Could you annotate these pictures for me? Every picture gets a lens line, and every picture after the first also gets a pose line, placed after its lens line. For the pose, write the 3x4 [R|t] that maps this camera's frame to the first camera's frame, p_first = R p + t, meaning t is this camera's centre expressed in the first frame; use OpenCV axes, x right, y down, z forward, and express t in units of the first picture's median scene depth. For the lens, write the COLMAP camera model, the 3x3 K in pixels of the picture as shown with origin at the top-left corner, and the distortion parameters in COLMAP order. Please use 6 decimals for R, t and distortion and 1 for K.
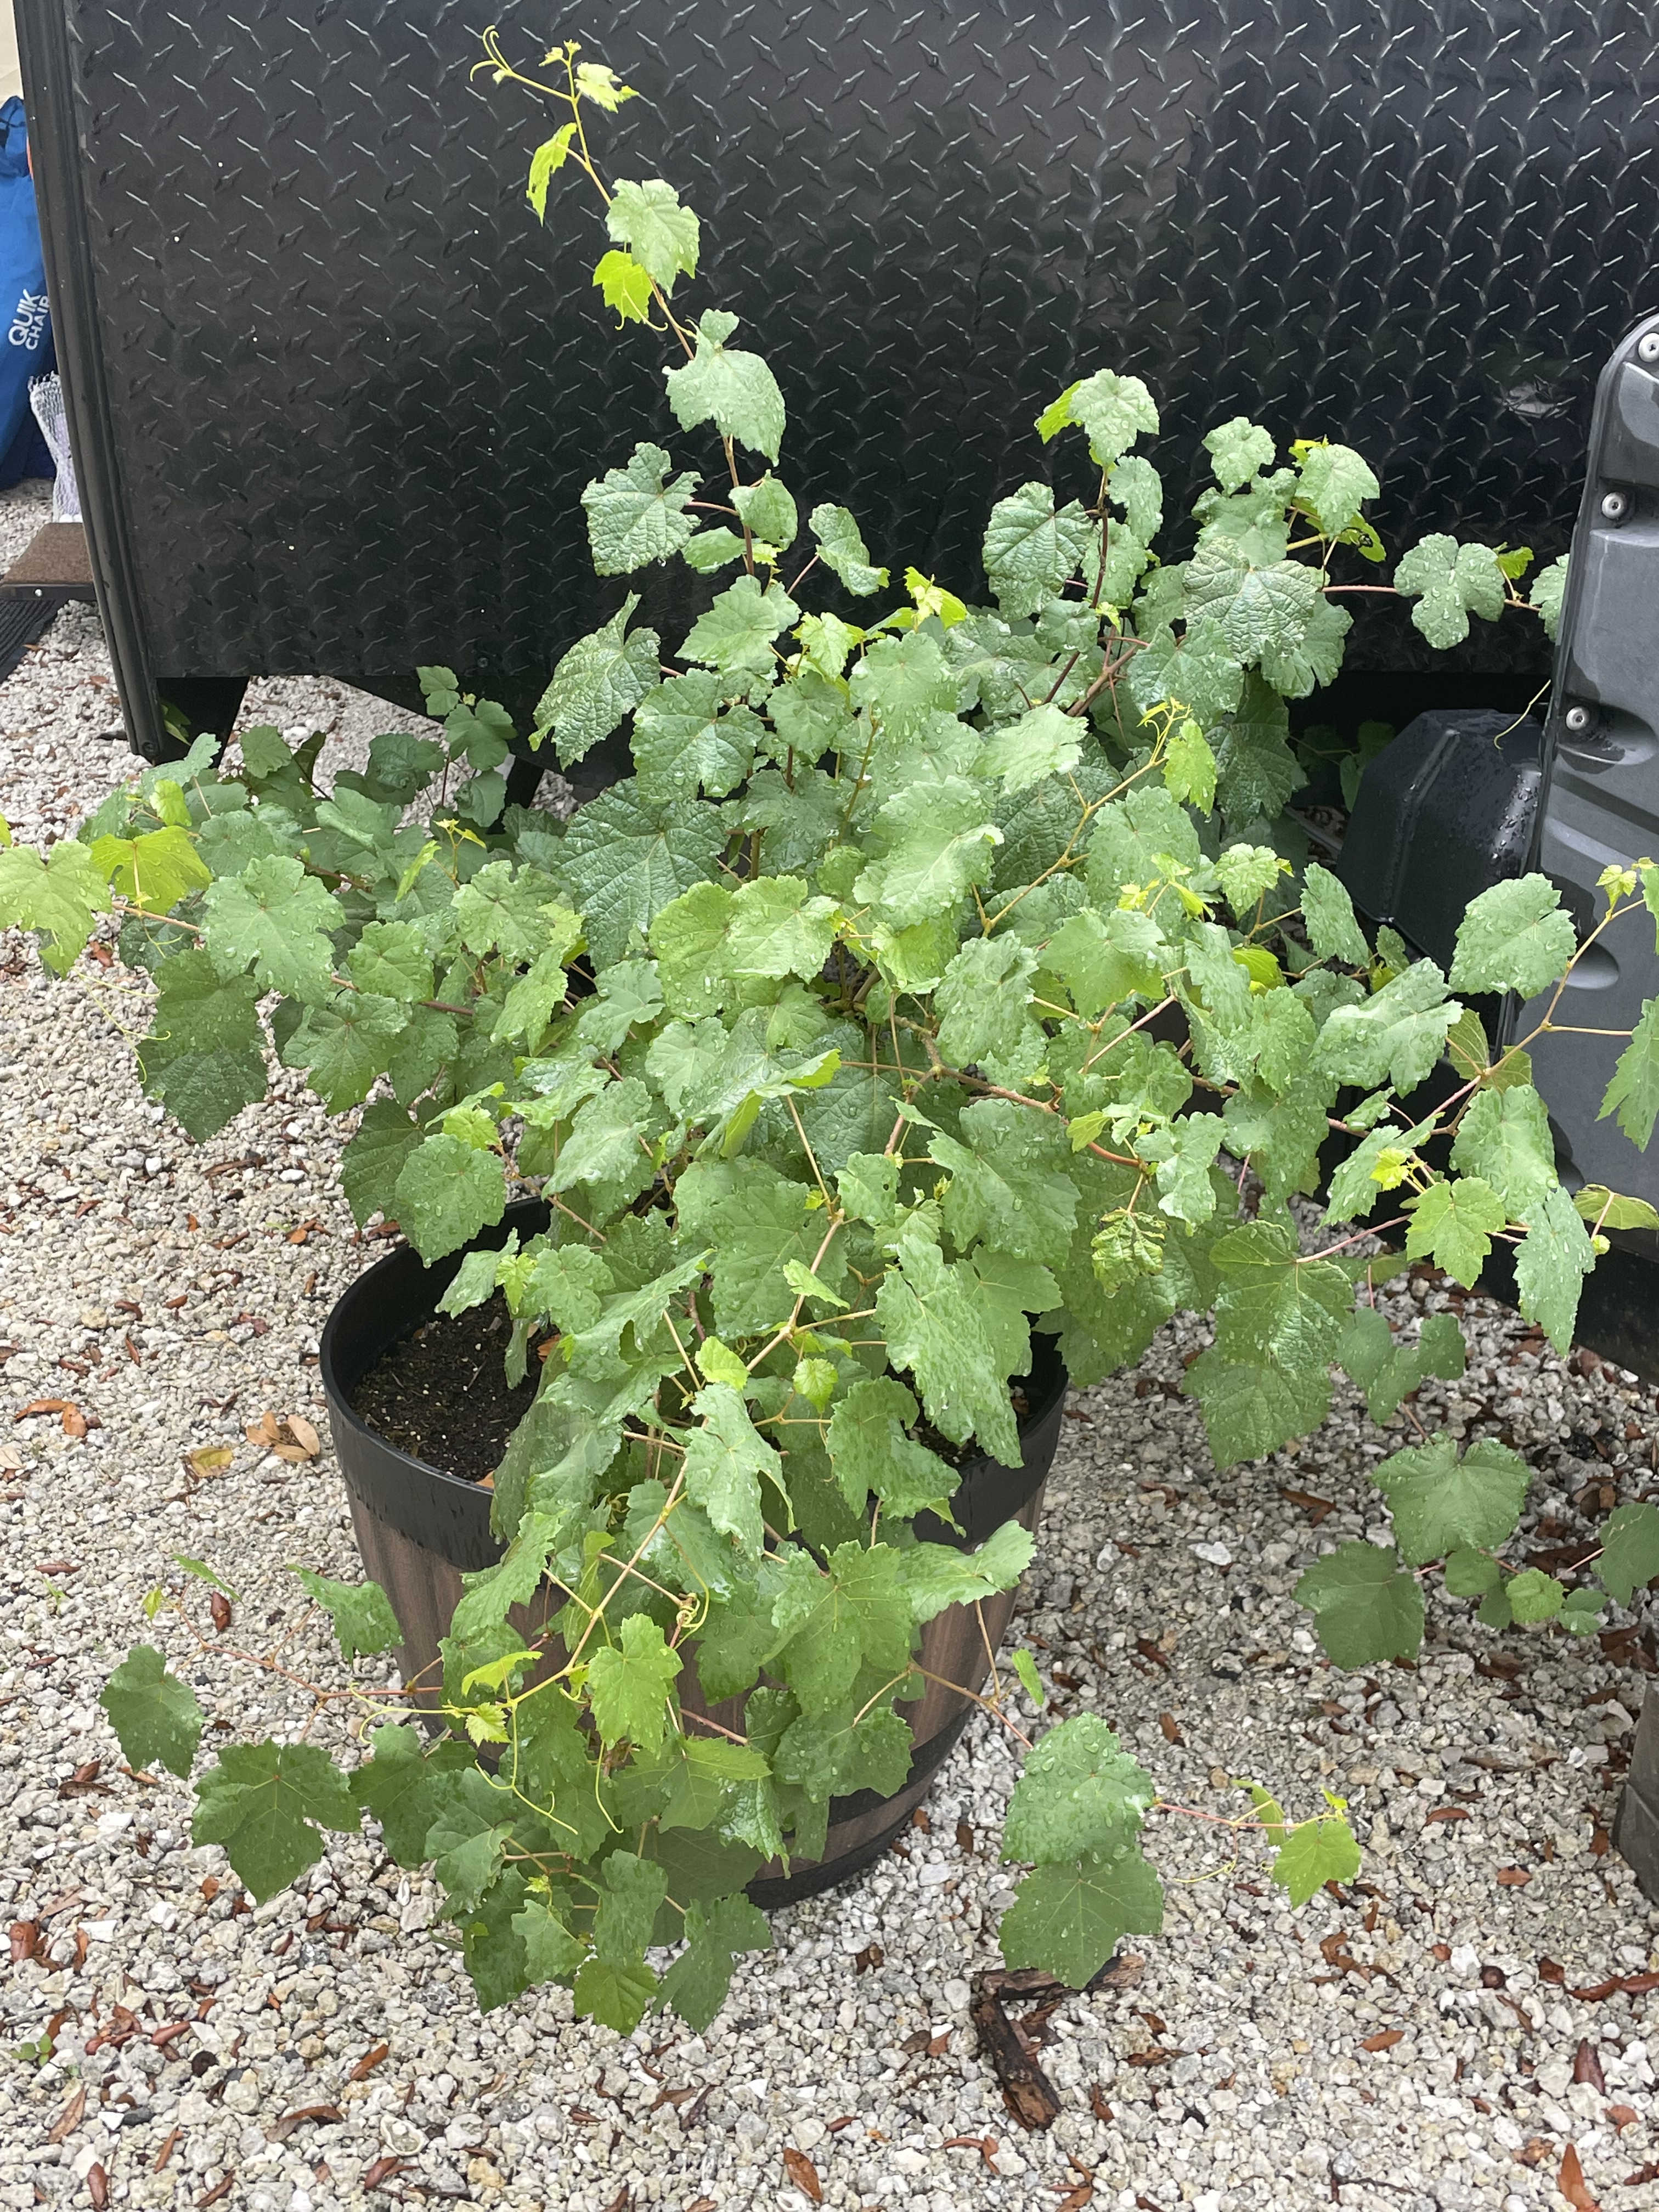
lens RADIAL K [[2491.4, 0, 826.4], [0, 2491.4, 1106.6], [0, 0, 1]] dist [0.054155, 0.000000]
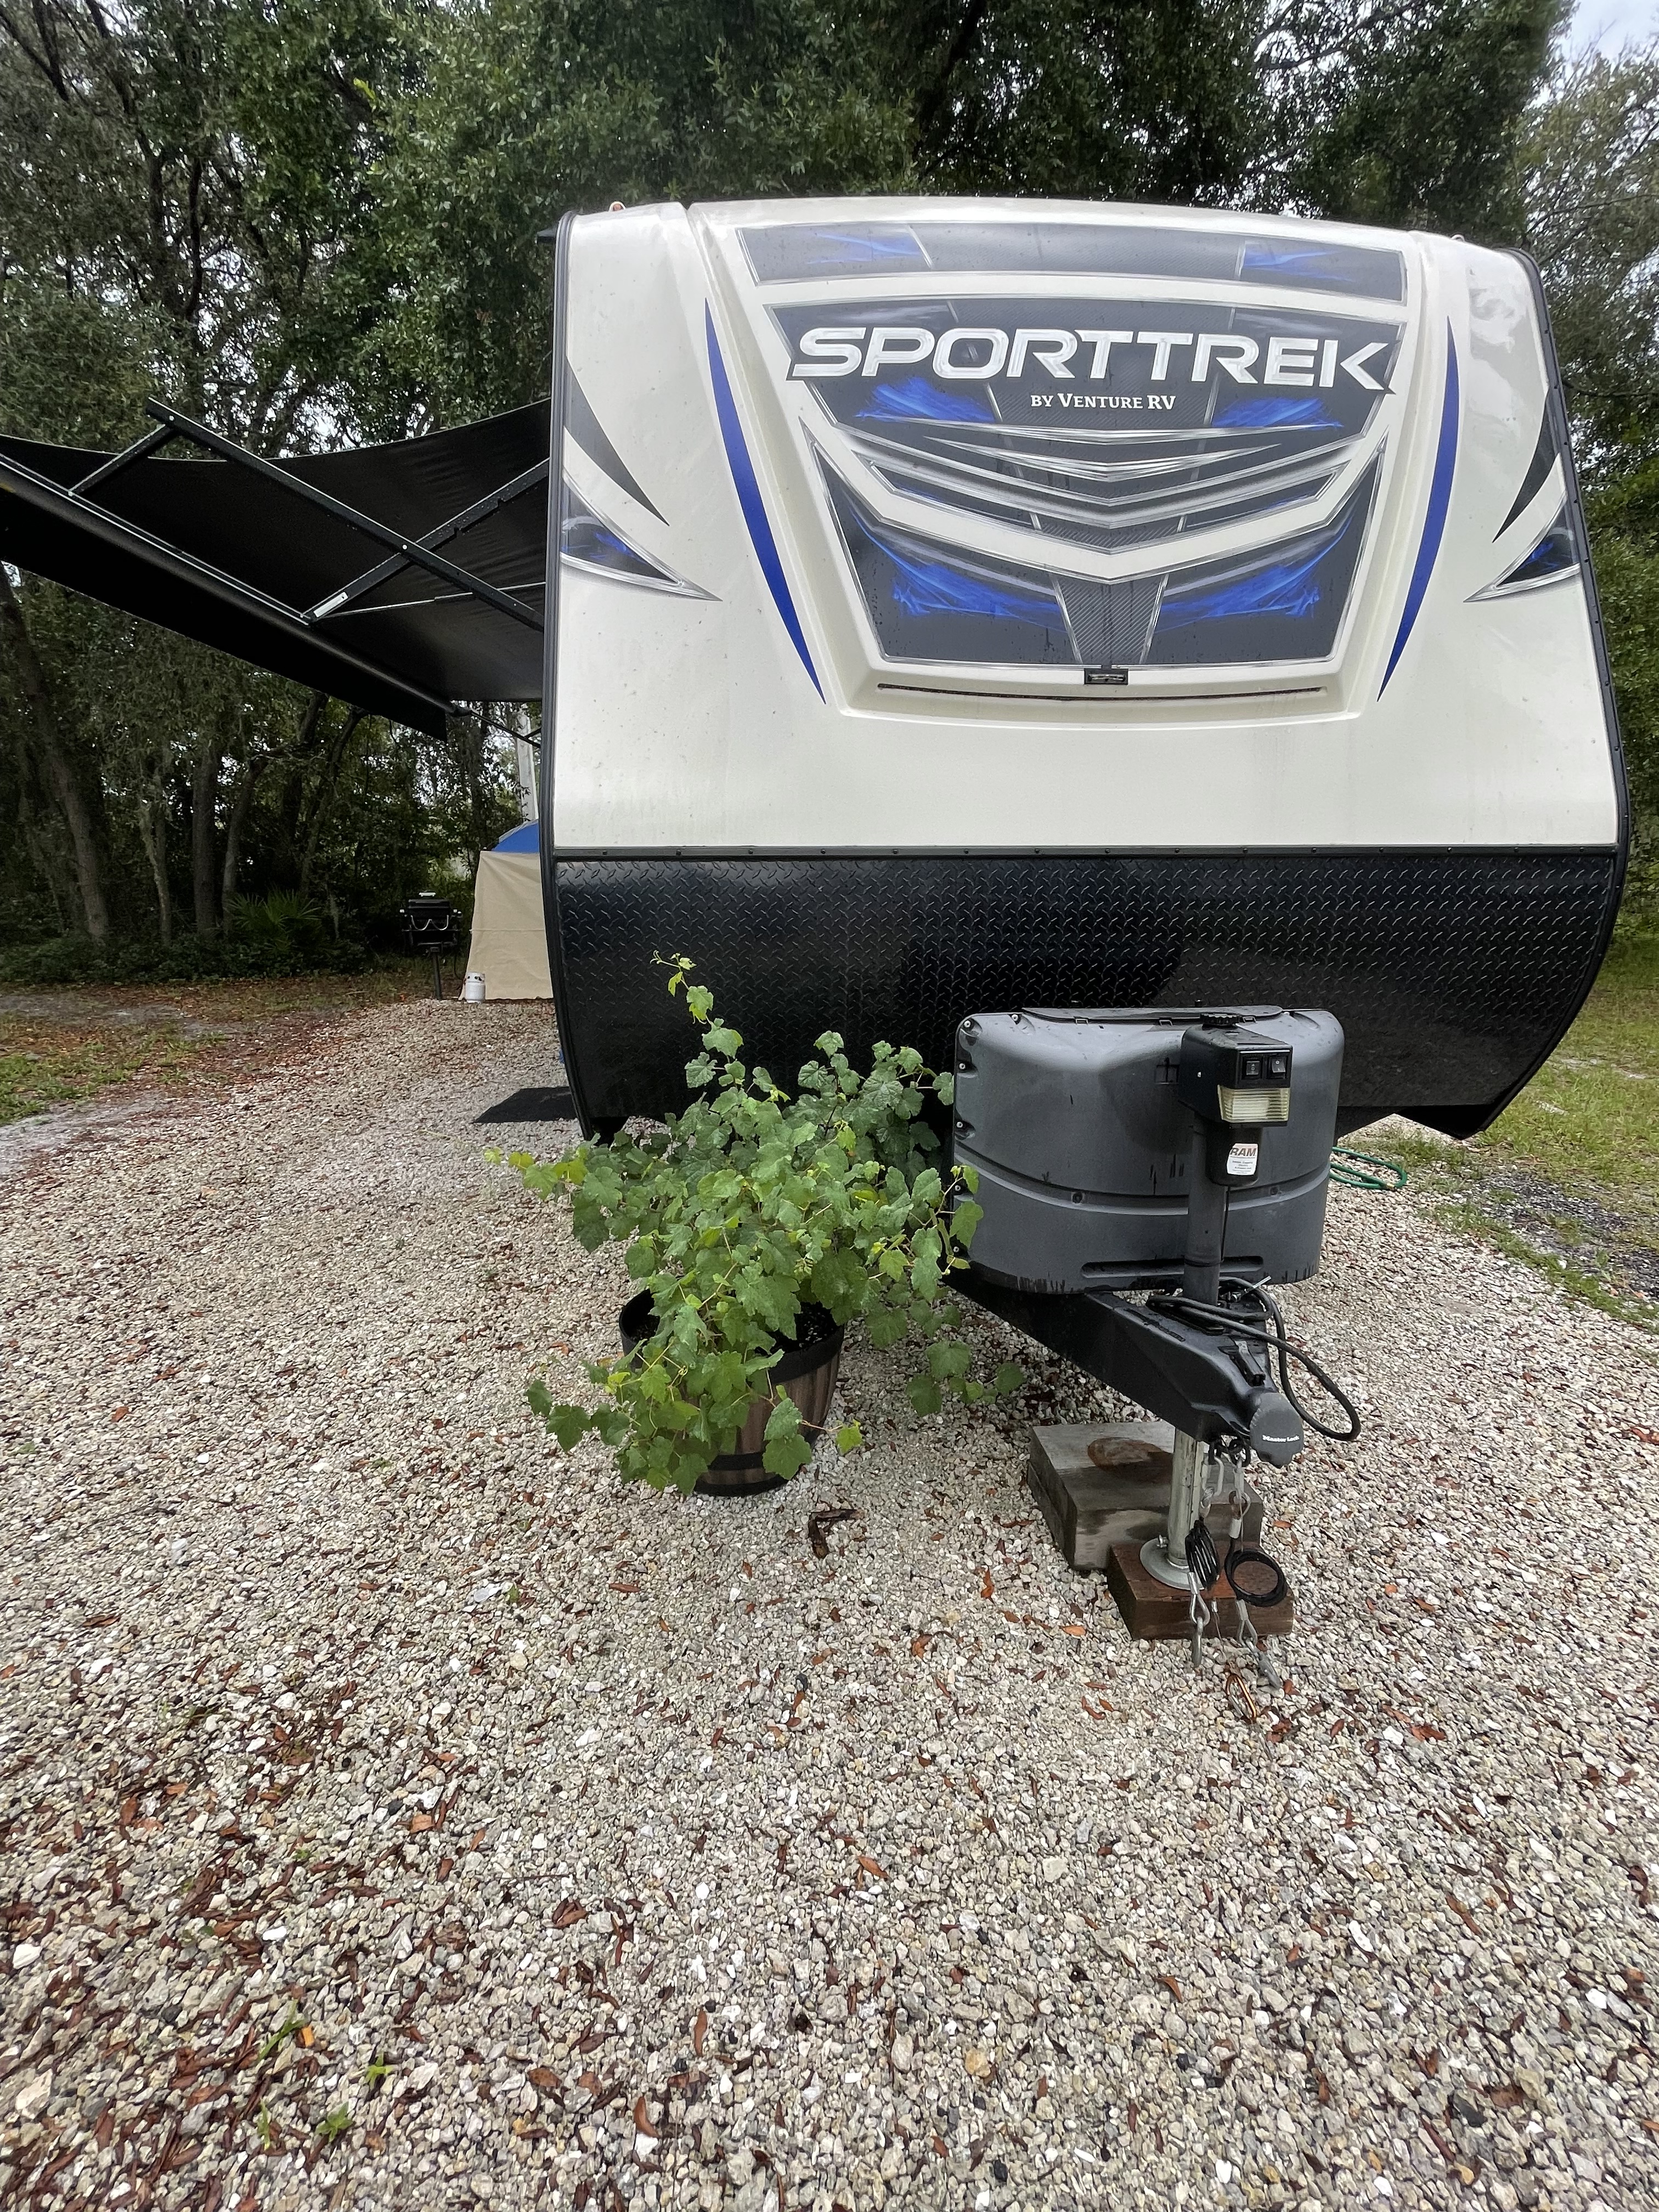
lens RADIAL K [[962.7, 0, 837.8], [0, 962.7, 1112.0], [0, 0, 1]] dist [-0.000536, -0.000139]
pose [[0.996230, -0.011528, -0.085986, 0.217137], [-0.003150, 0.985671, -0.168648, 0.049860], [0.086698, 0.168283, 0.981919, -0.307801]]
